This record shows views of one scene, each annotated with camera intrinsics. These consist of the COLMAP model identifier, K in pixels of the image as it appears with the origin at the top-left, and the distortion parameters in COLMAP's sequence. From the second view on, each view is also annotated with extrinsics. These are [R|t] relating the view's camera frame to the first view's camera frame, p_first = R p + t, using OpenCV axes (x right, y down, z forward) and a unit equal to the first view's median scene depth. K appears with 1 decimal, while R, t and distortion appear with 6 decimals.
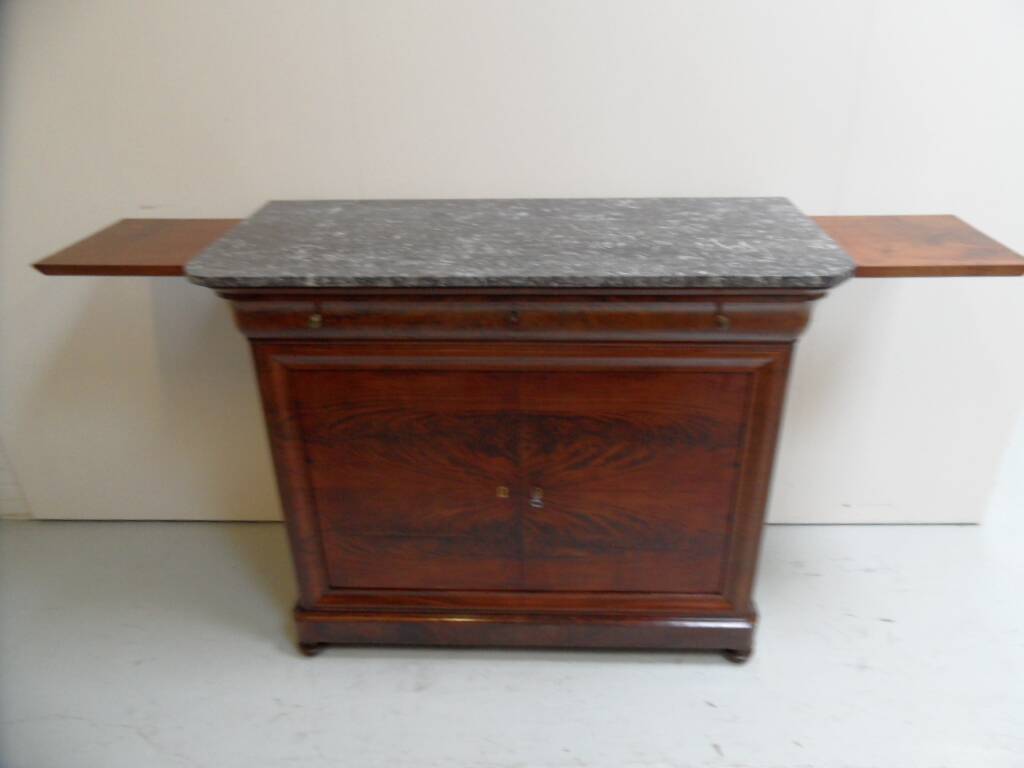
lens RADIAL K [[751.0, 0, 519.6], [0, 751.0, 384.6], [0, 0, 1]] dist [-0.026109, 0.017541]
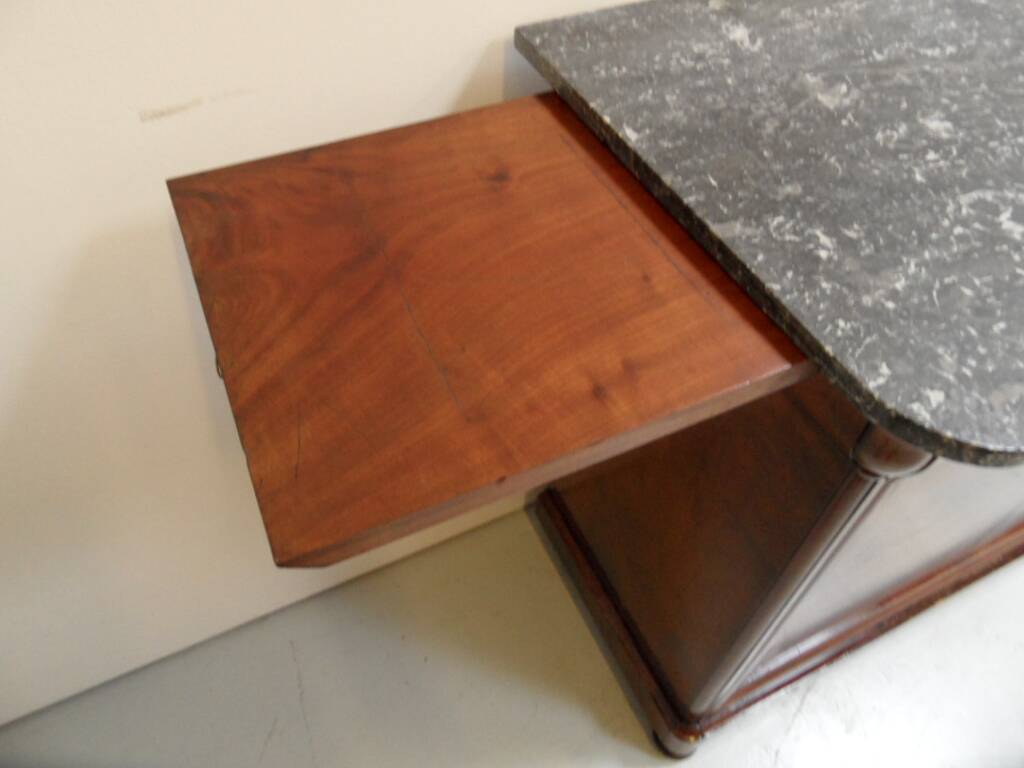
lens RADIAL K [[751.0, 0, 515.8], [0, 751.0, 376.3], [0, 0, 1]] dist [-0.026109, 0.017541]
pose [[0.876893, -0.347825, 0.331777, -0.601564], [0.187353, 0.882944, 0.430475, -0.291616], [-0.442670, -0.315321, 0.839414, 0.722690]]
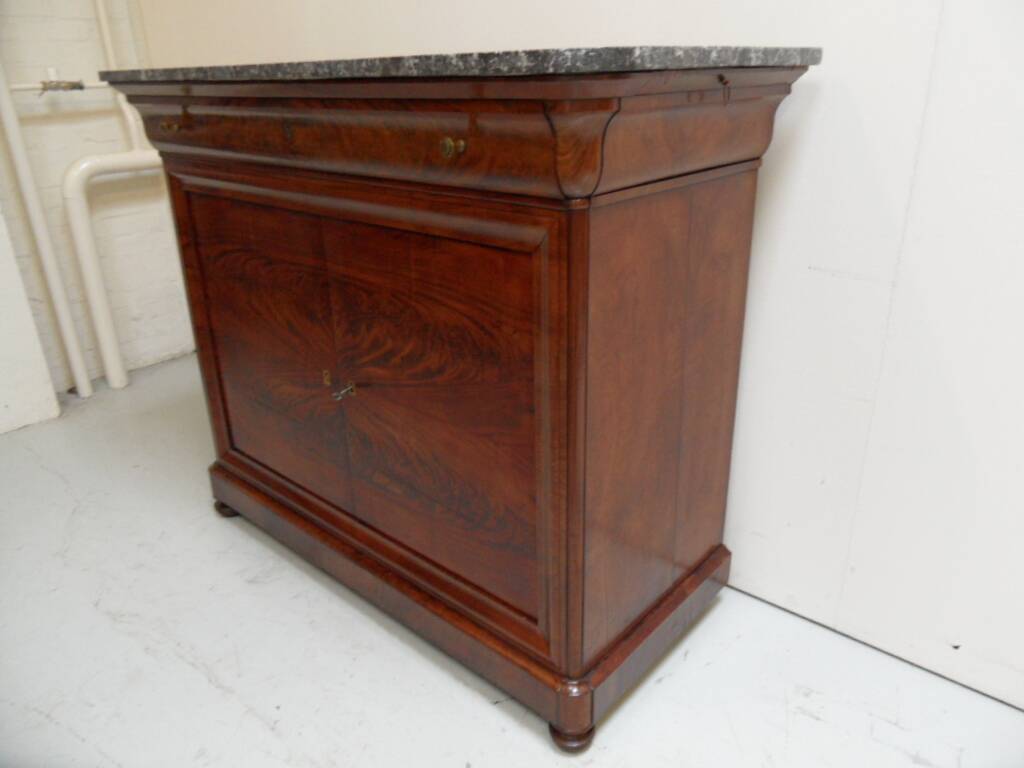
lens RADIAL K [[751.0, 0, 517.5], [0, 751.0, 383.0], [0, 0, 1]] dist [-0.026109, 0.017541]
pose [[0.773030, 0.245368, -0.584994, 0.650282], [-0.286880, 0.957700, 0.022602, 0.072548], [0.565795, 0.150351, 0.810722, 0.463250]]
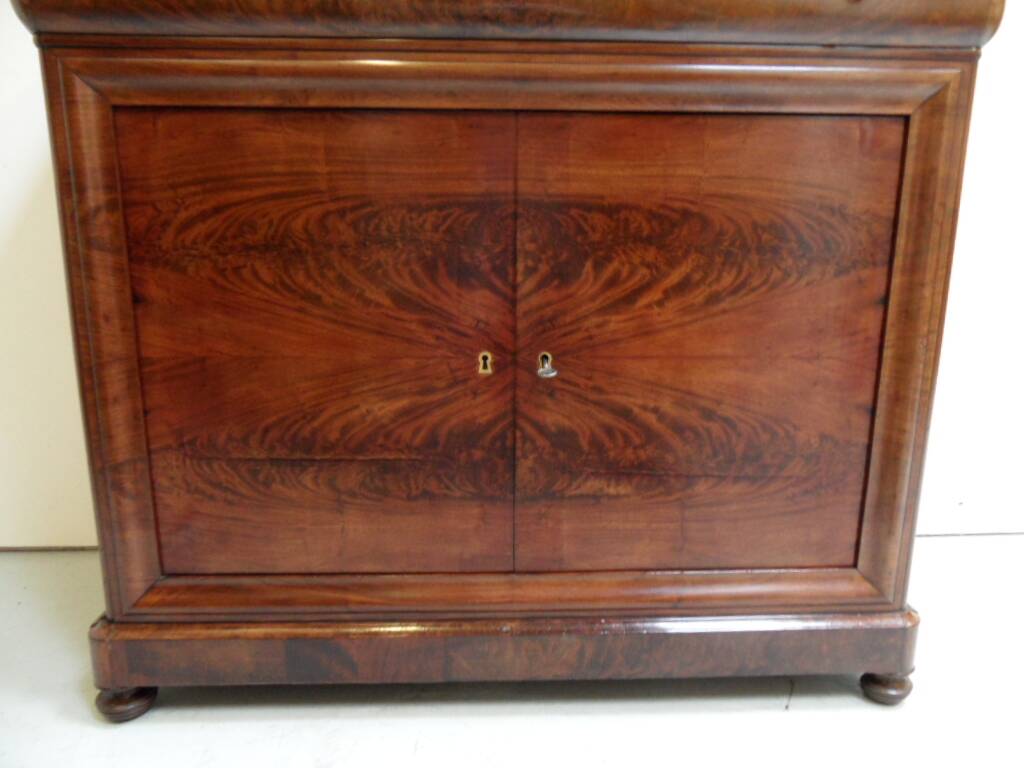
lens RADIAL K [[751.0, 0, 509.3], [0, 751.0, 382.6], [0, 0, 1]] dist [-0.026109, 0.017541]
pose [[0.997035, 0.004430, 0.076821, -0.049255], [0.015335, 0.966878, -0.254778, 0.314455], [-0.075405, 0.255201, 0.963943, 0.469692]]
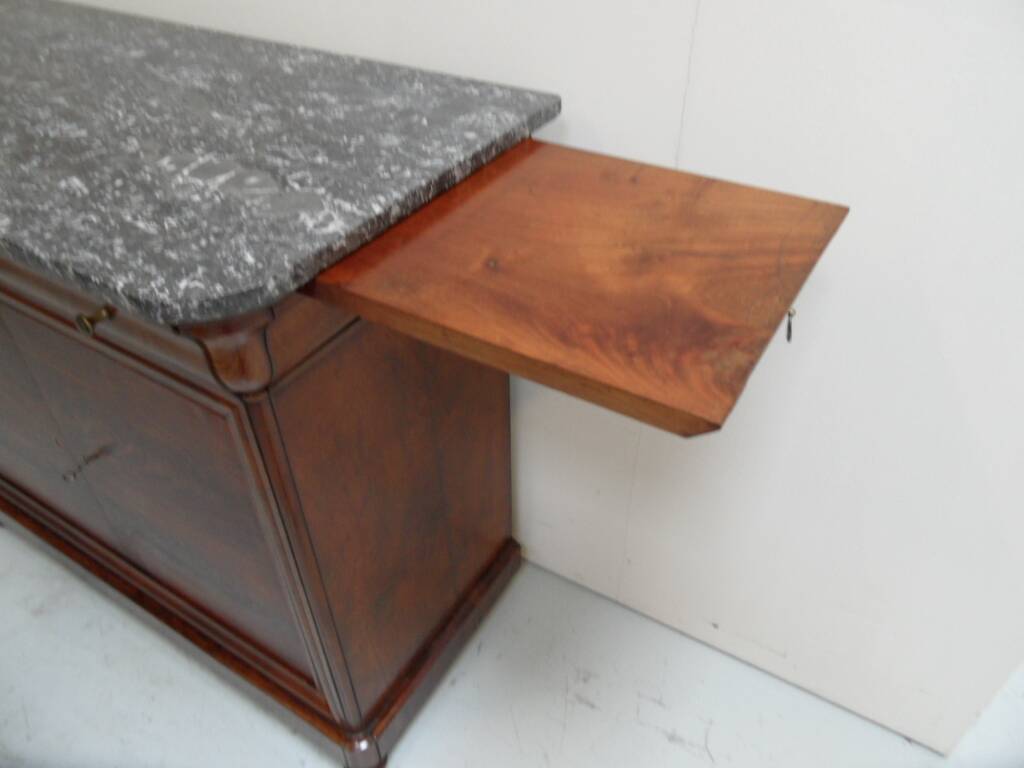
lens RADIAL K [[751.0, 0, 509.2], [0, 751.0, 371.1], [0, 0, 1]] dist [-0.026109, 0.017541]
pose [[0.871908, 0.314418, -0.375391, 0.640881], [-0.230414, 0.939884, 0.252048, -0.218629], [0.432072, -0.133267, 0.891938, 0.566787]]
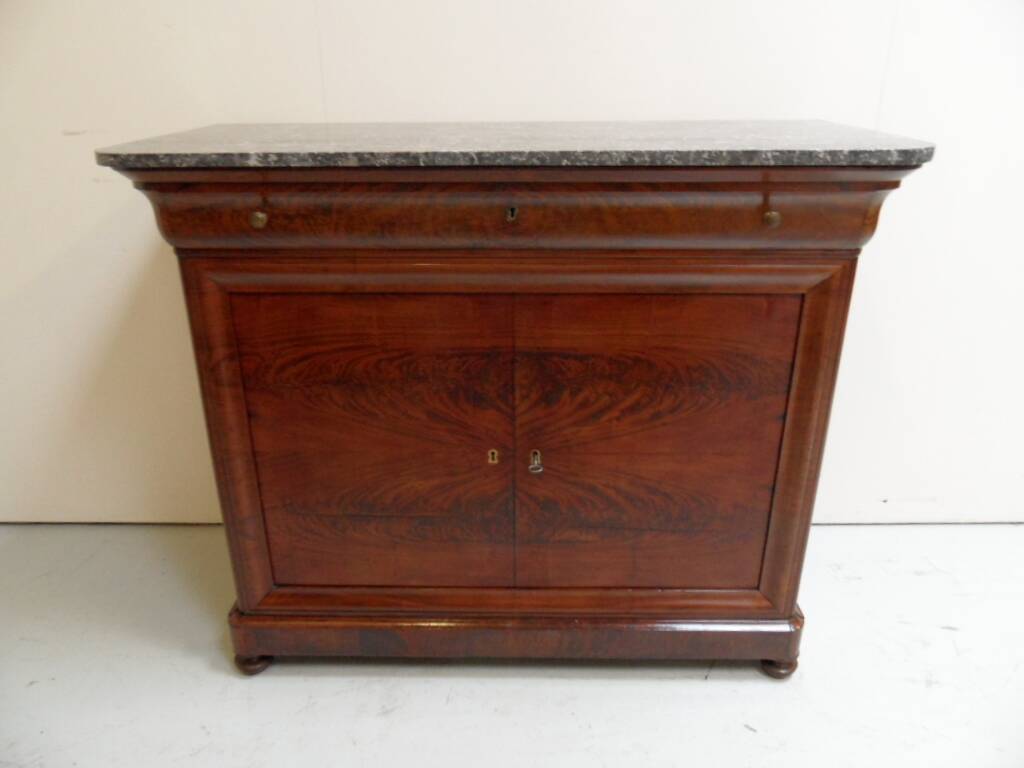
lens RADIAL K [[751.0, 0, 507.2], [0, 751.0, 385.6], [0, 0, 1]] dist [-0.026109, 0.017541]
pose [[0.999757, 0.001513, 0.021988, -0.025620], [0.000232, 0.996863, -0.079144, 0.136196], [-0.022039, 0.079130, 0.996621, 0.195829]]
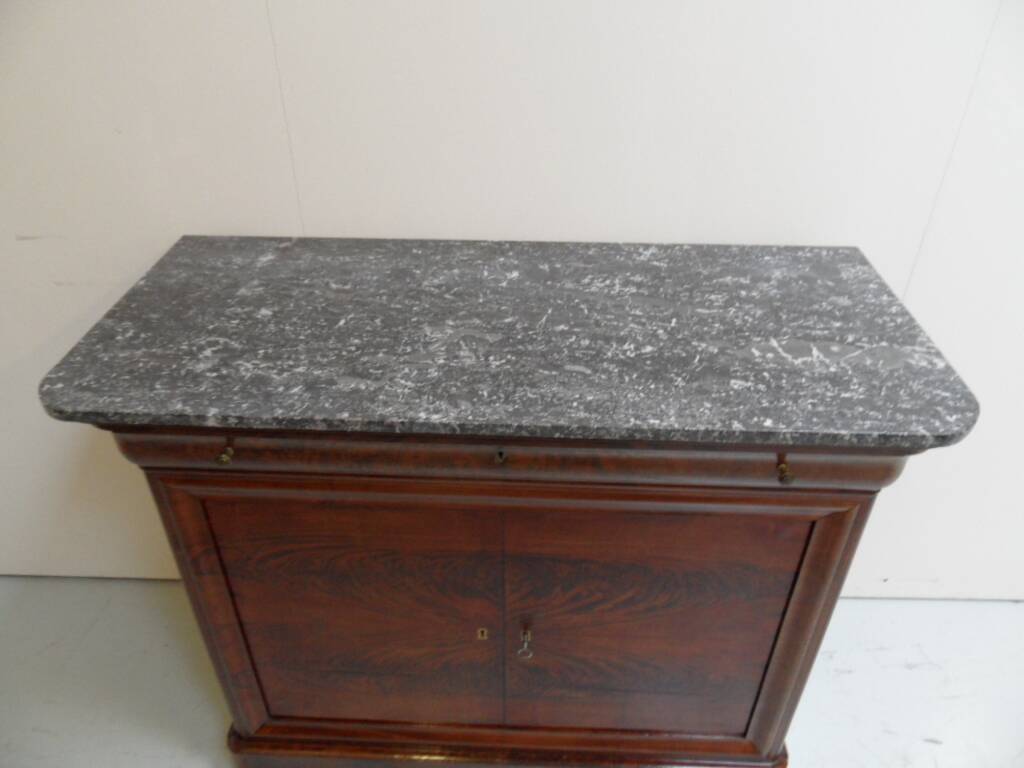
lens RADIAL K [[751.0, 0, 508.8], [0, 751.0, 384.9], [0, 0, 1]] dist [-0.026109, 0.017541]
pose [[0.999873, 0.014672, 0.006234, -0.003229], [-0.015320, 0.992504, 0.121251, -0.221425], [-0.004408, -0.121332, 0.992602, 0.255351]]
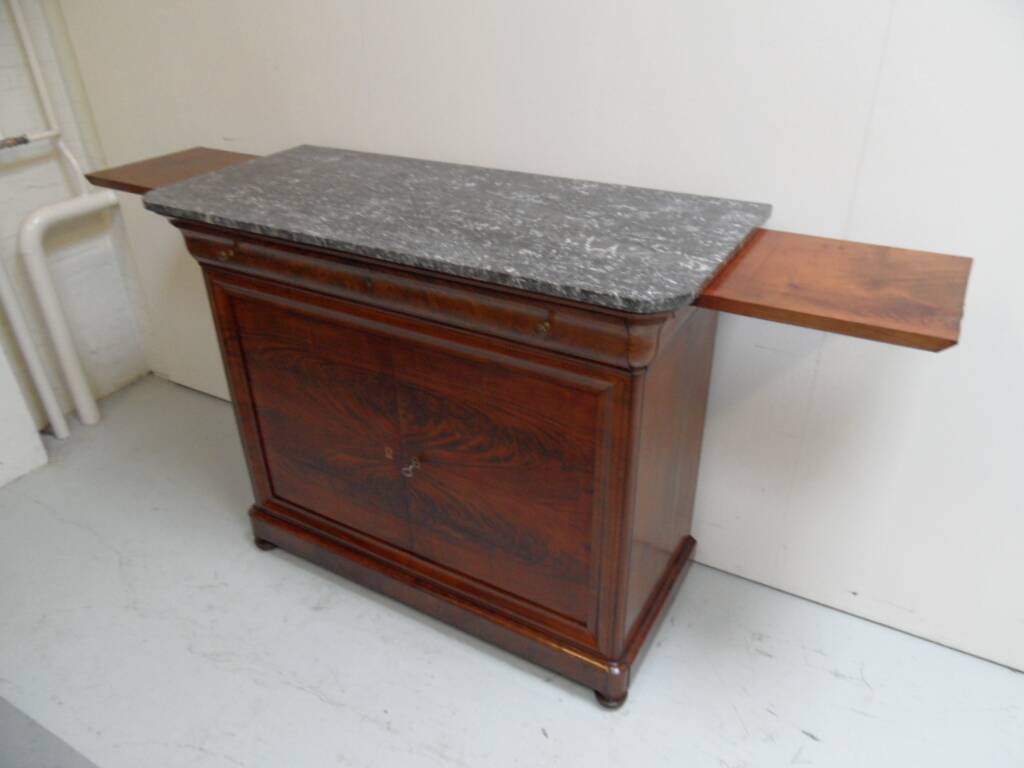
lens RADIAL K [[751.0, 0, 512.8], [0, 751.0, 385.8], [0, 0, 1]] dist [-0.026109, 0.017541]
pose [[0.884959, 0.234687, -0.402205, 0.536984], [-0.212591, 0.972068, 0.099446, -0.086605], [0.414309, -0.002501, 0.910133, 0.142325]]
